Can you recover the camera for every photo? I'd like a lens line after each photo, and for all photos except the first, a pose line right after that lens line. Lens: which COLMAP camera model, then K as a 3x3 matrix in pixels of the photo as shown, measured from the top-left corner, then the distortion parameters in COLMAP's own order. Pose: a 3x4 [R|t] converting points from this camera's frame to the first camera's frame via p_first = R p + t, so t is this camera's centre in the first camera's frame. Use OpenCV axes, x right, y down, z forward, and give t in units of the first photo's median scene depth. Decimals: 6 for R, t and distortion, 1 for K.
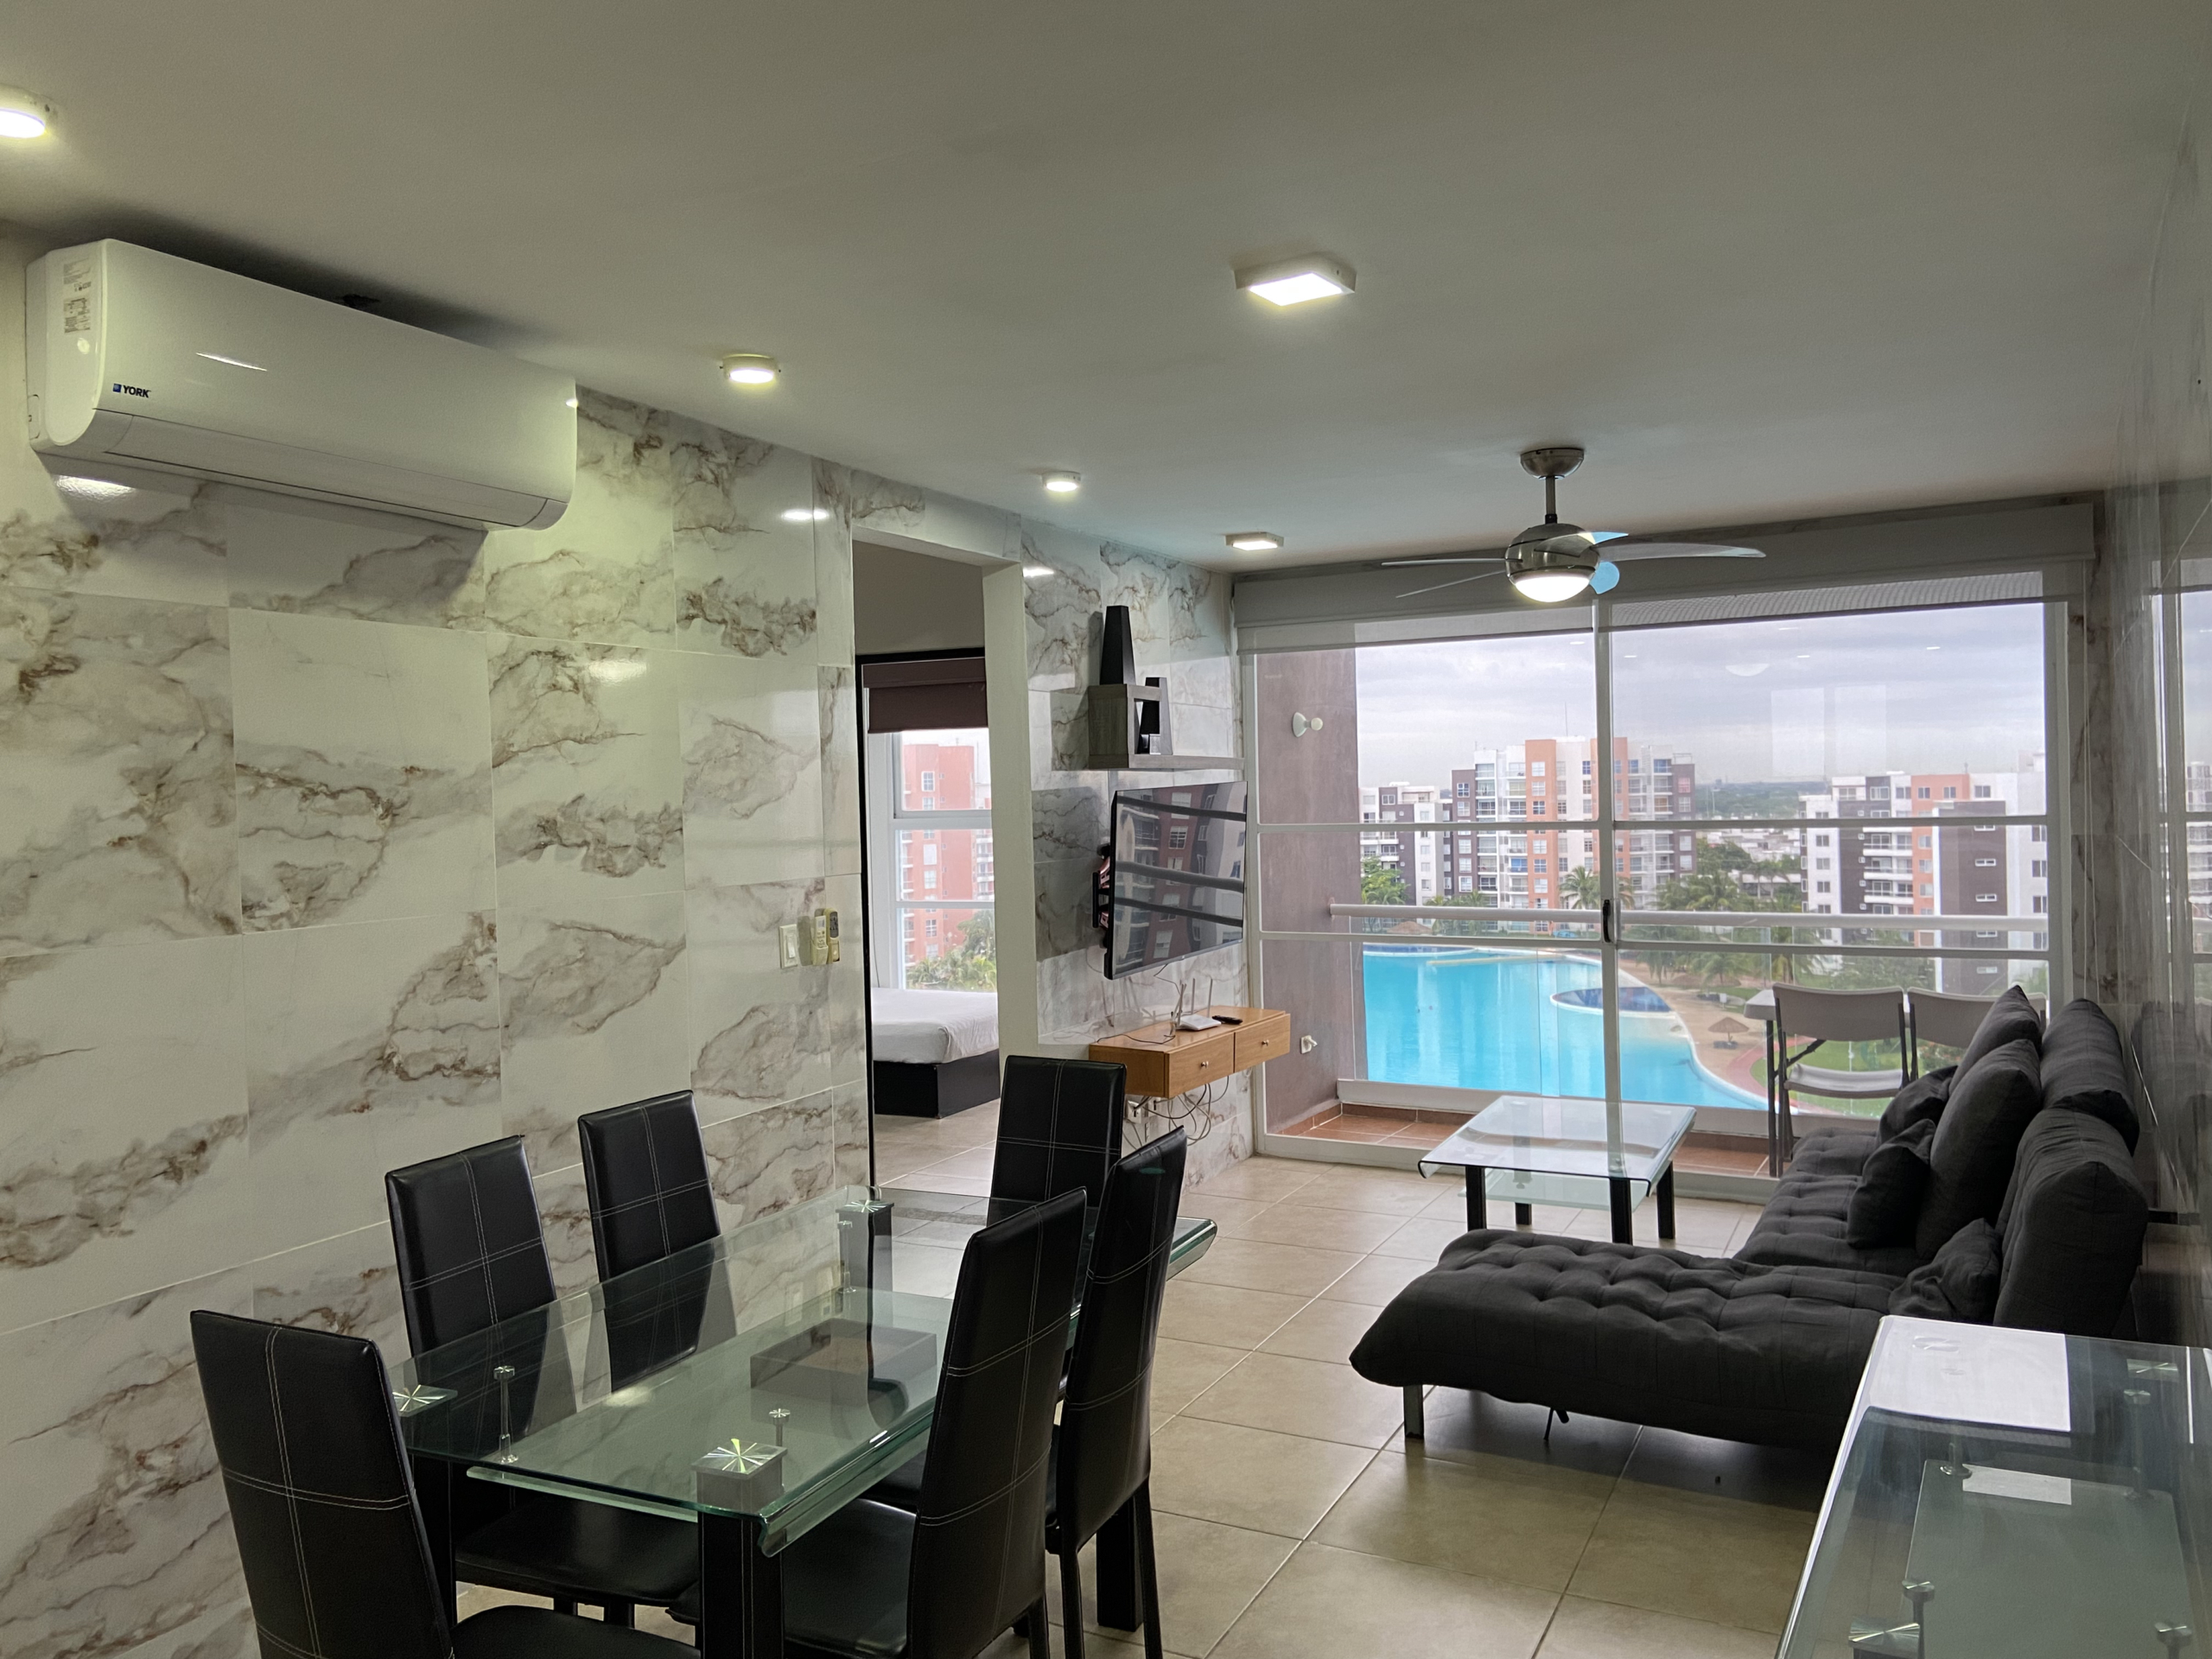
lens RADIAL K [[1672.0, 0, 1107.8], [0, 1672.0, 810.2], [0, 0, 1]] dist [0.138692, -0.184433]
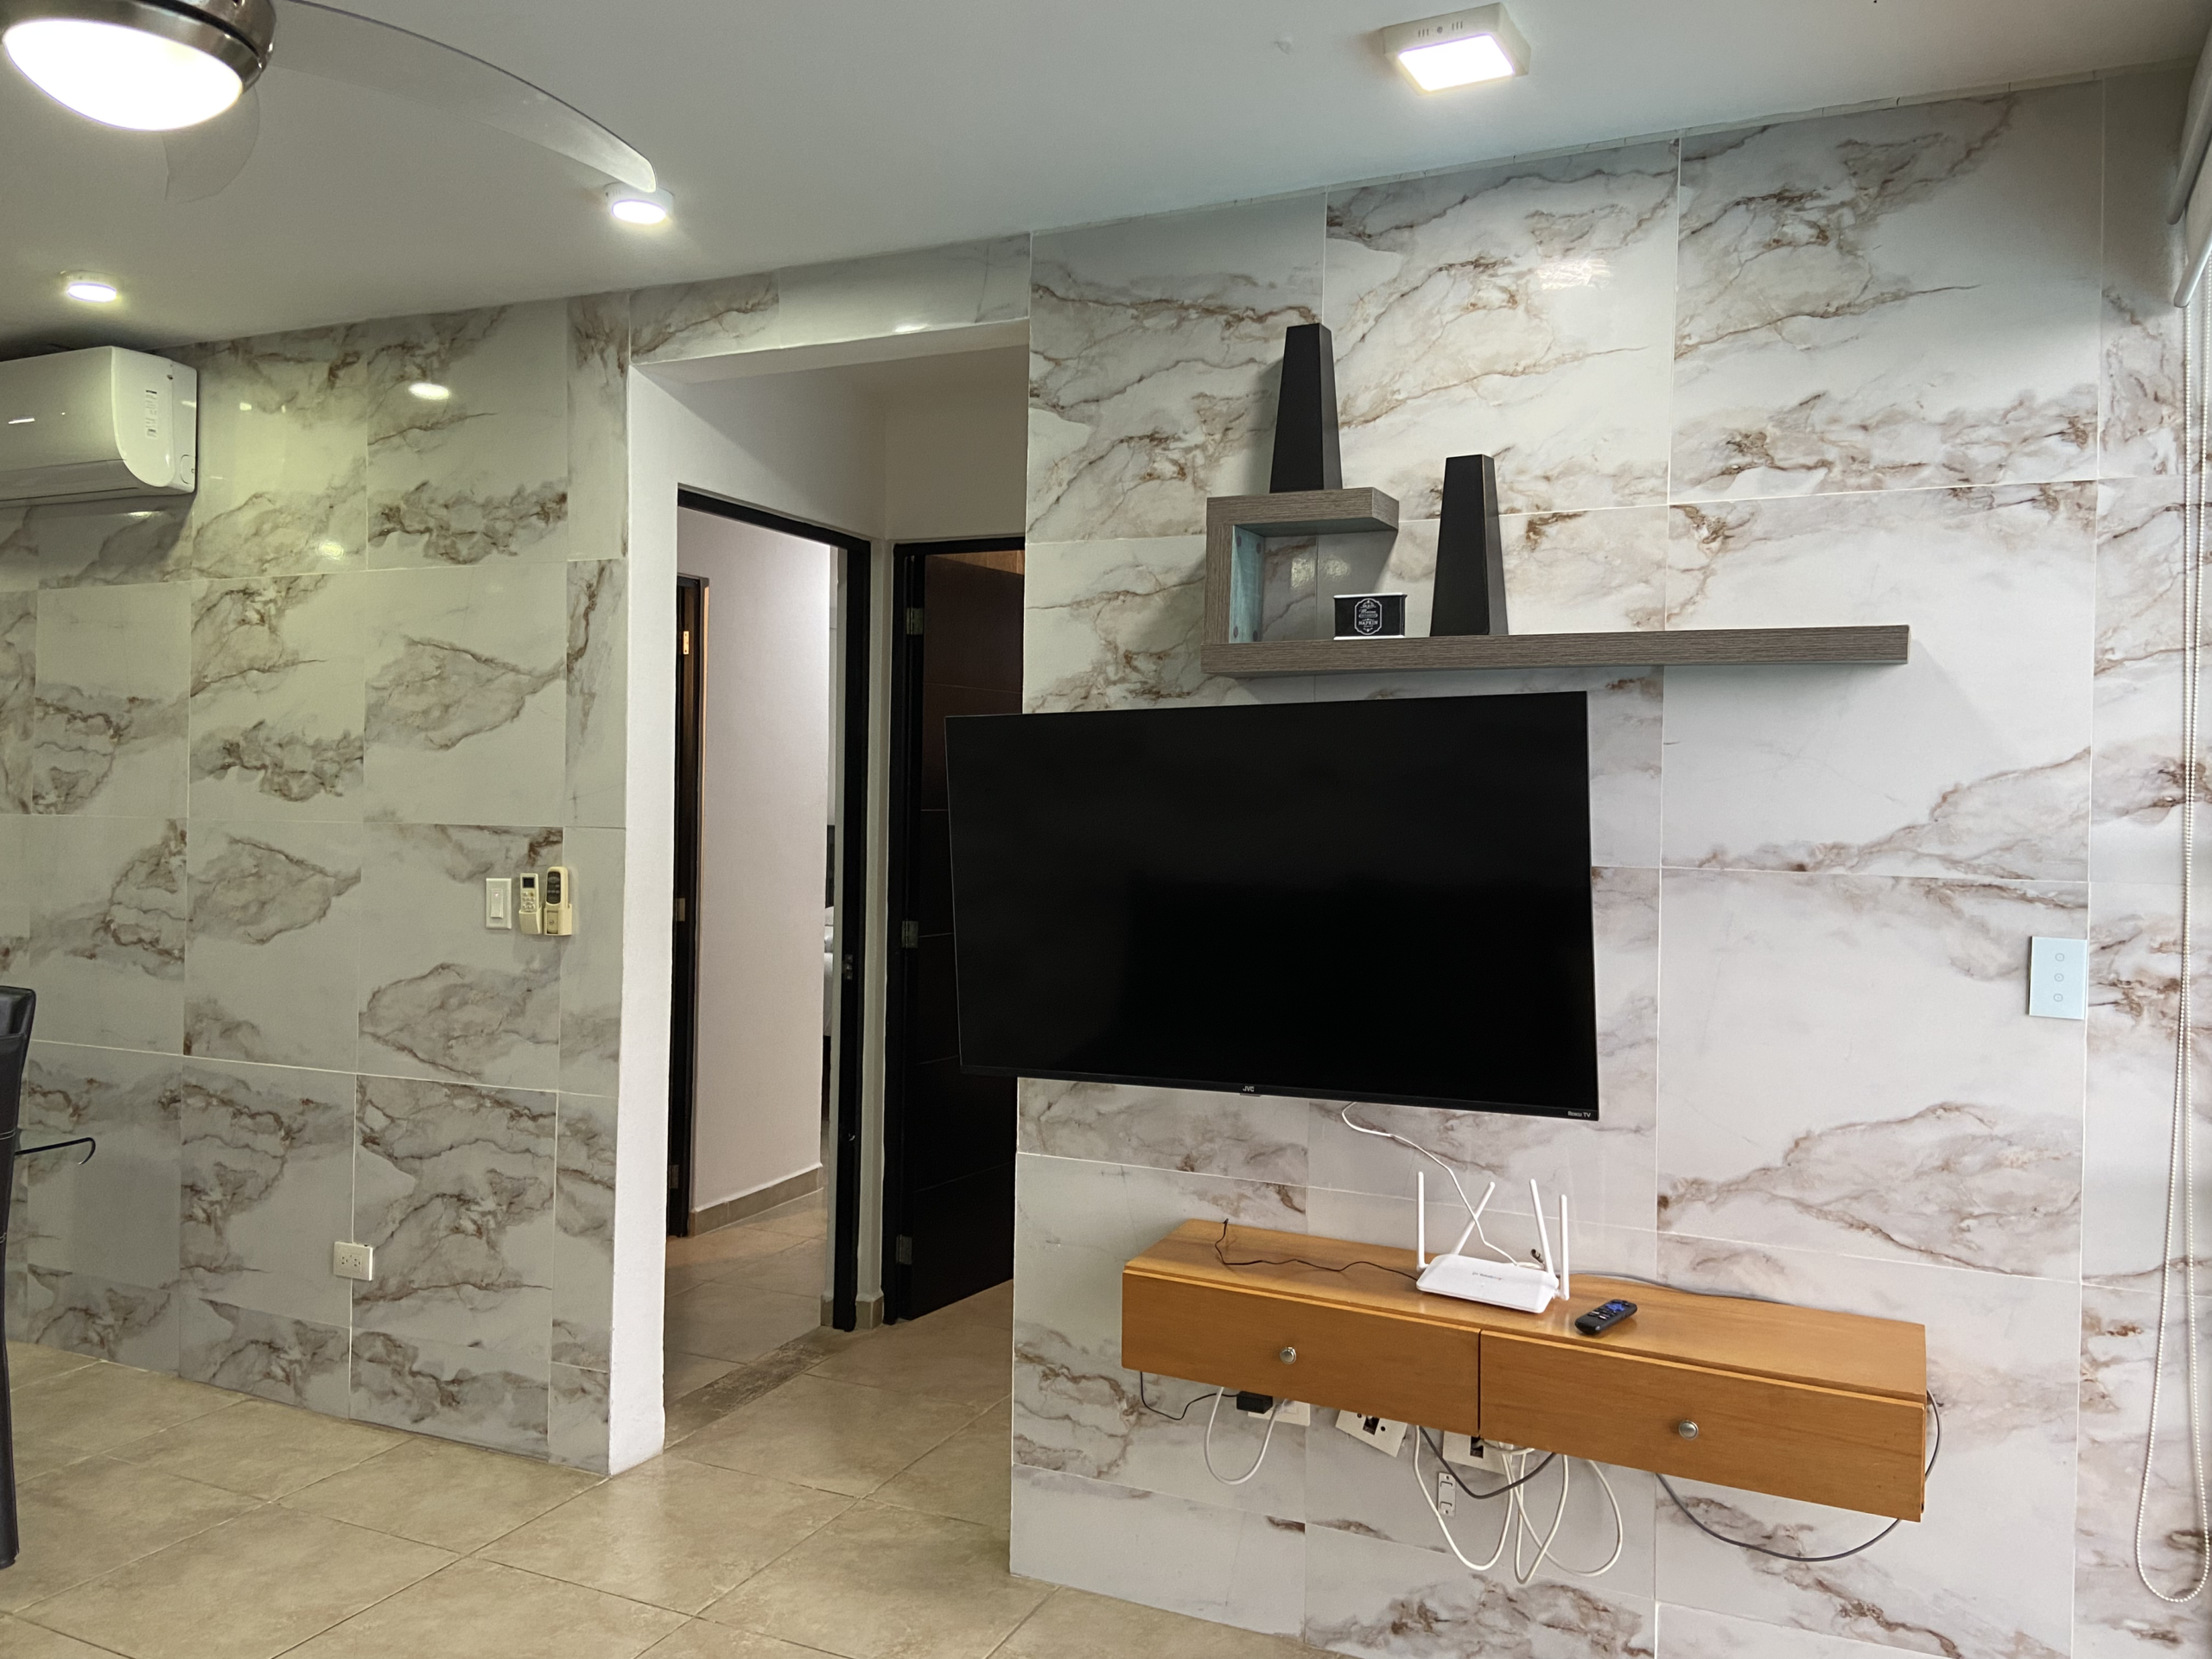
lens RADIAL K [[1672.0, 0, 1107.8], [0, 1672.0, 810.2], [0, 0, 1]] dist [0.138692, -0.184433]
pose [[0.024427, 0.033540, -0.999139, 0.815473], [-0.024304, 0.999162, 0.032947, -0.001371], [0.999406, 0.023478, 0.025222, 1.574393]]
